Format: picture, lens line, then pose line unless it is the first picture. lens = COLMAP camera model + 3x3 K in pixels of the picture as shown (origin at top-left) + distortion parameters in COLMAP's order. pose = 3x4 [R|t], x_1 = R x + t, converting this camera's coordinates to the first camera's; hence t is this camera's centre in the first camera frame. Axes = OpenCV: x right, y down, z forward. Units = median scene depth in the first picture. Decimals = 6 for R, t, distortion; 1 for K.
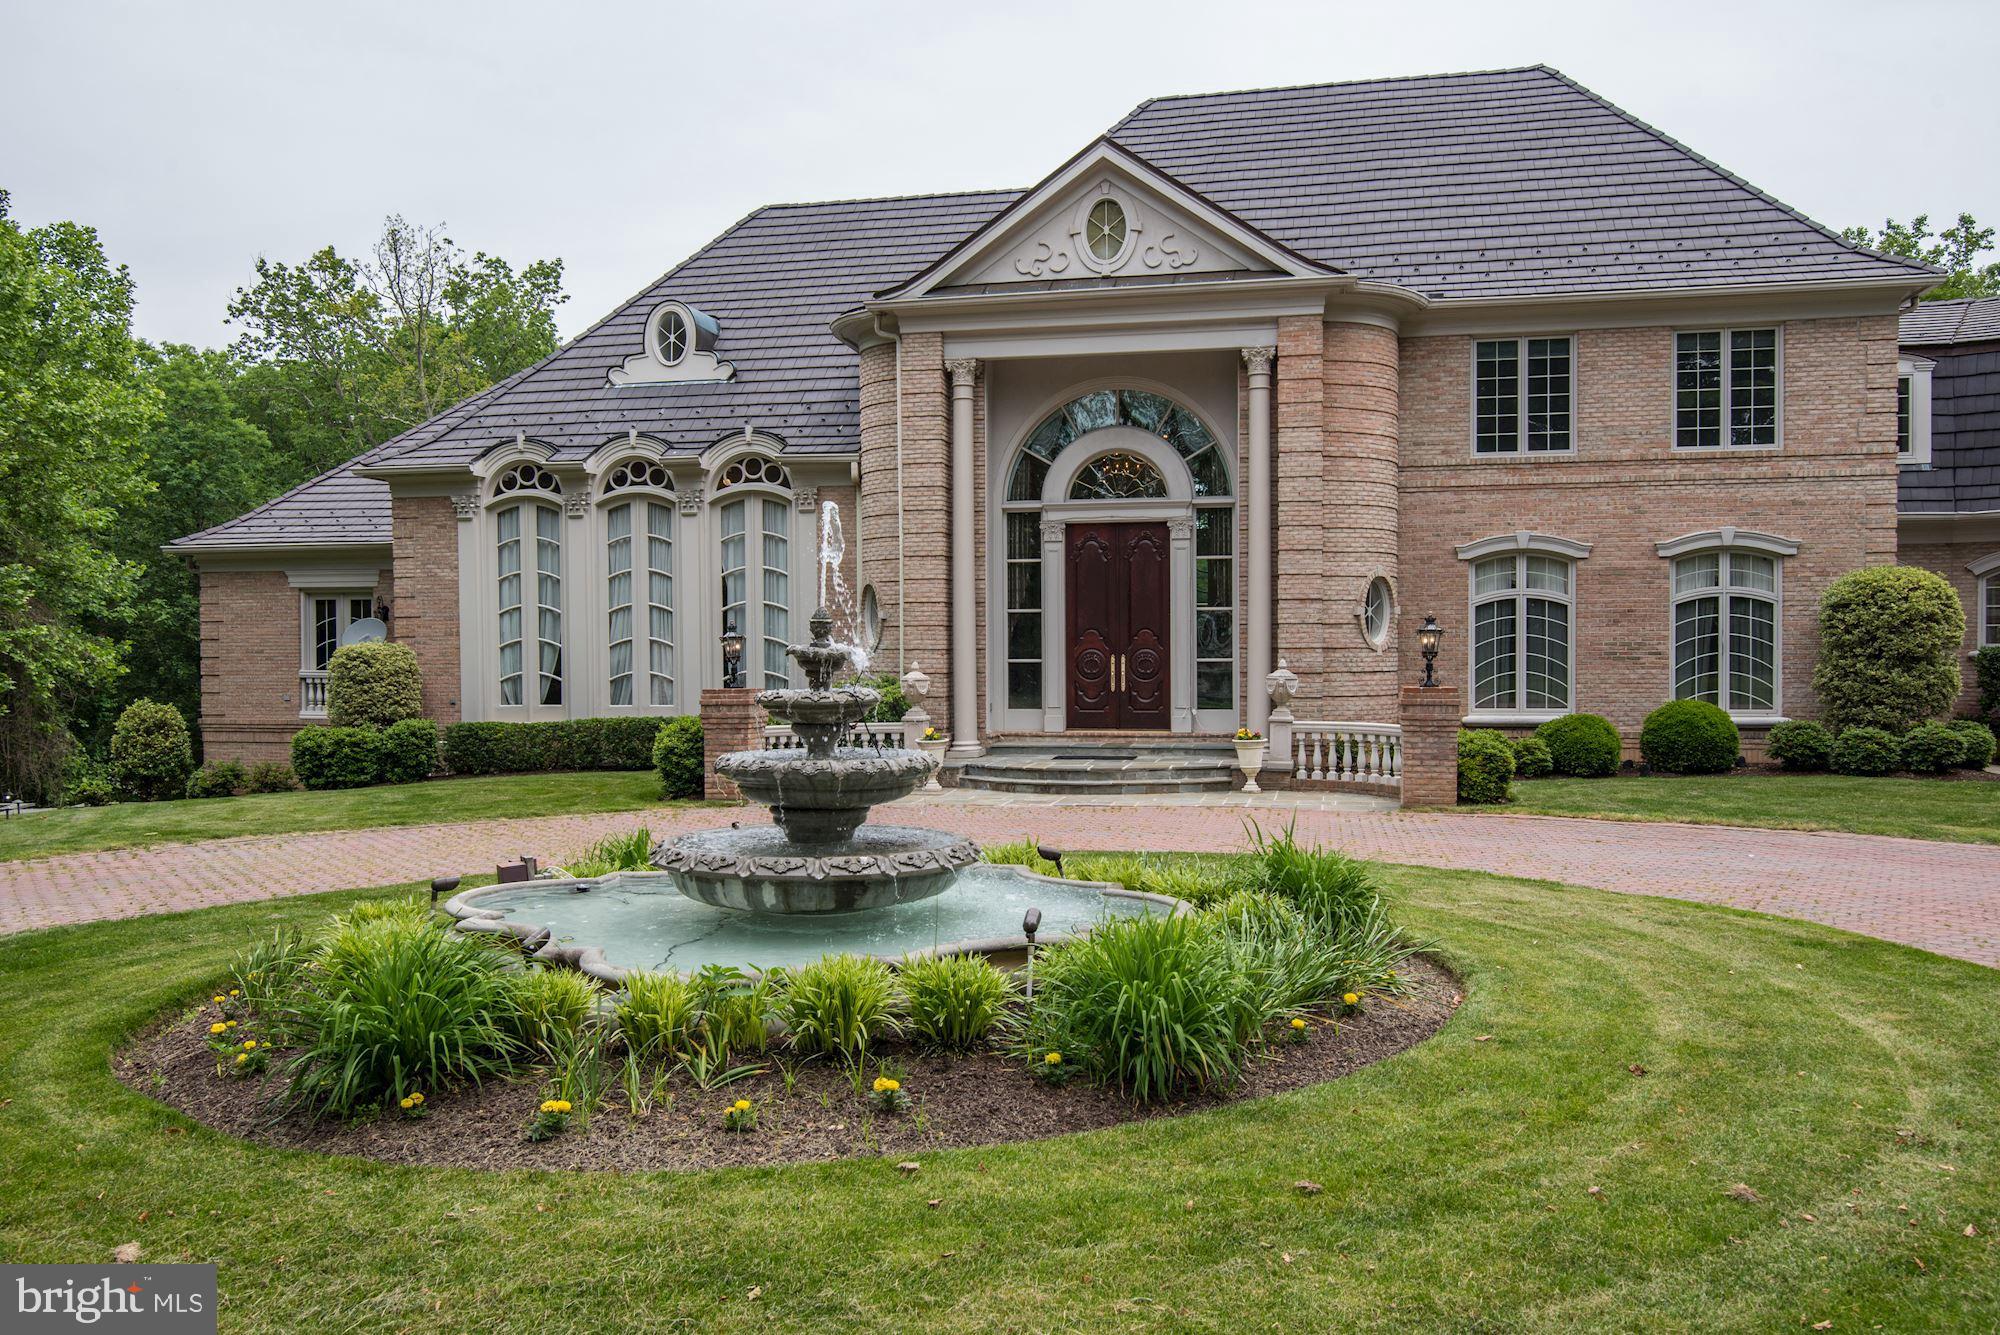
lens RADIAL K [[1549.5, 0, 997.7], [0, 1549.5, 670.1], [0, 0, 1]] dist [0.004298, -0.000541]
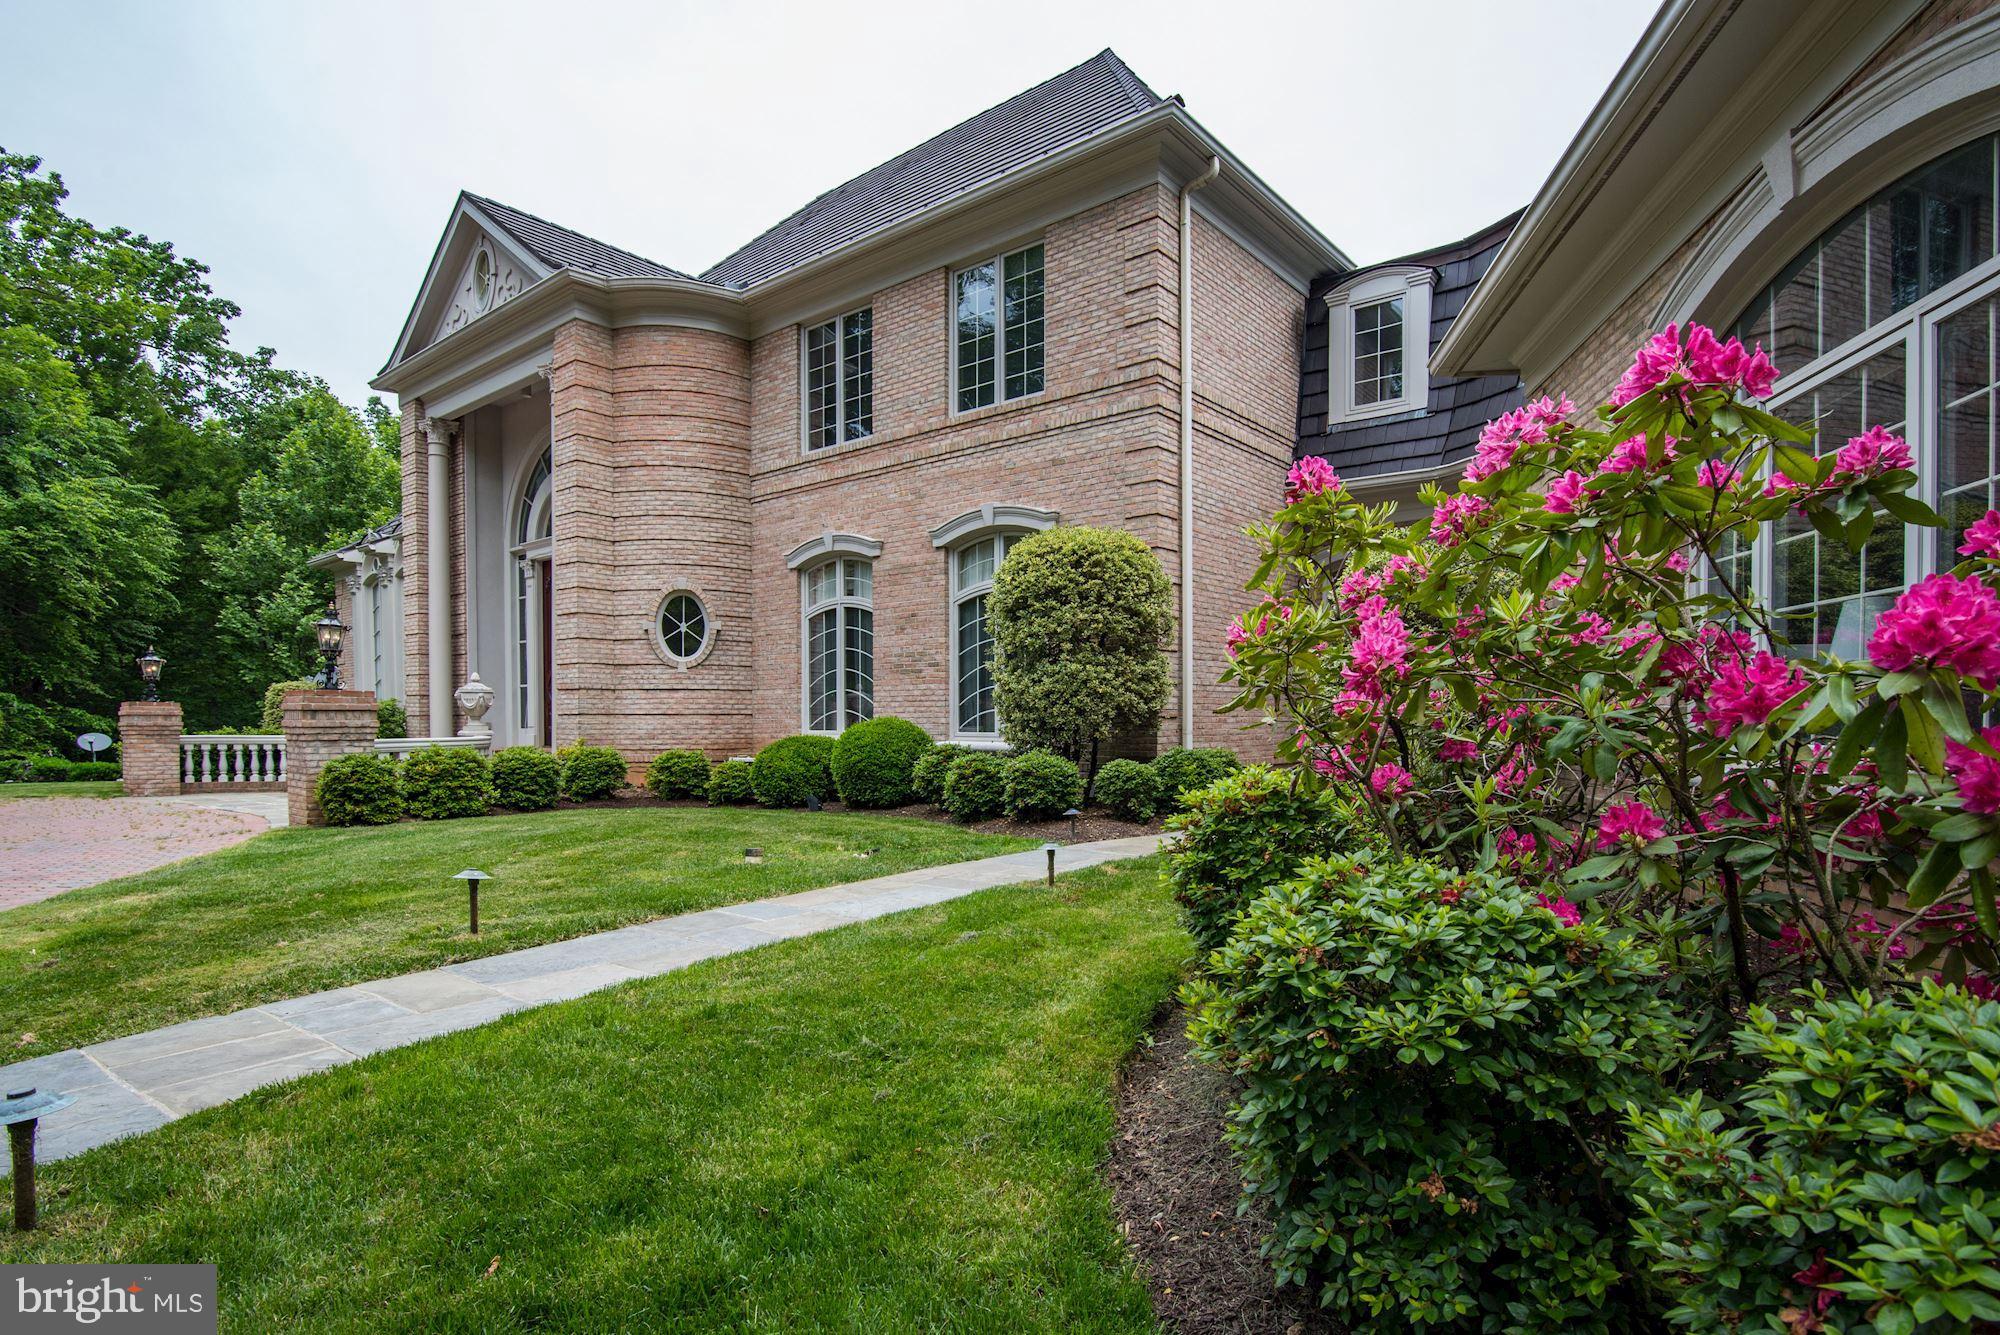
lens RADIAL K [[998.8, 0, 1046.3], [0, 998.8, 738.1], [0, 0, 1]] dist [-0.015019, -0.001336]
pose [[0.895791, 0.012470, -0.444301, 0.711256], [-0.010577, 0.999921, 0.006737, 0.024255], [0.444350, -0.001336, 0.895852, 0.542765]]
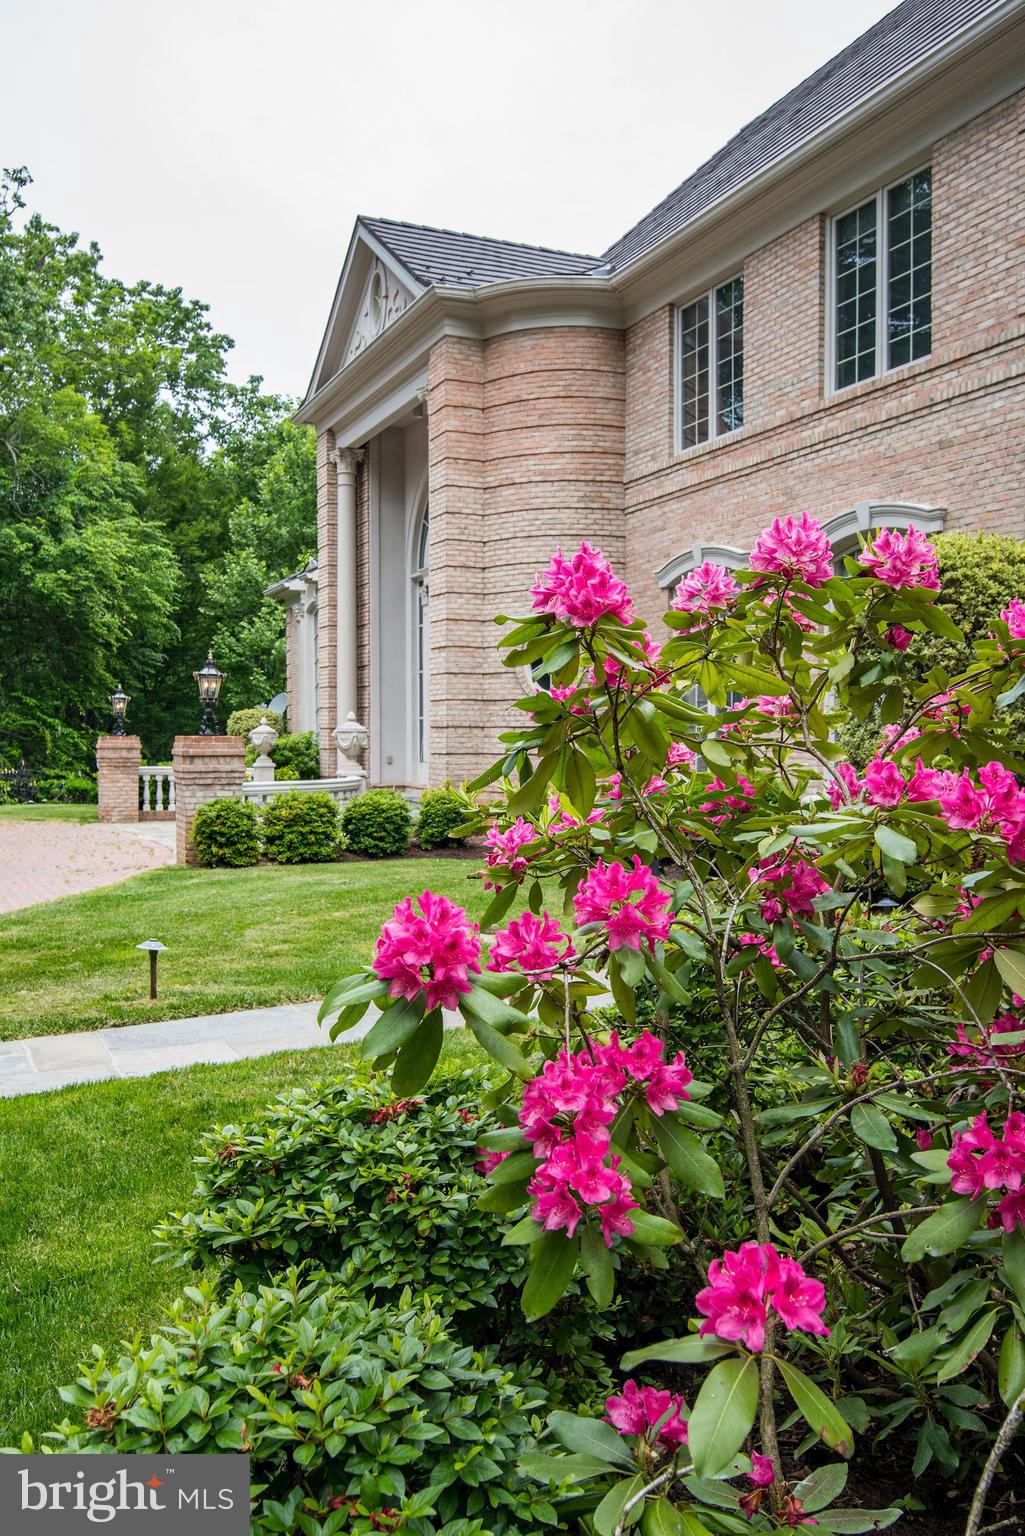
lens RADIAL K [[1231.3, 0, 516.5], [0, 1231.3, 753.8], [0, 0, 1]] dist [-0.007761, 0.011722]
pose [[0.588936, 0.018789, -0.807961, 0.781883], [-0.016293, 0.999803, 0.011374, 0.008439], [0.808015, 0.006466, 0.589126, 0.573402]]
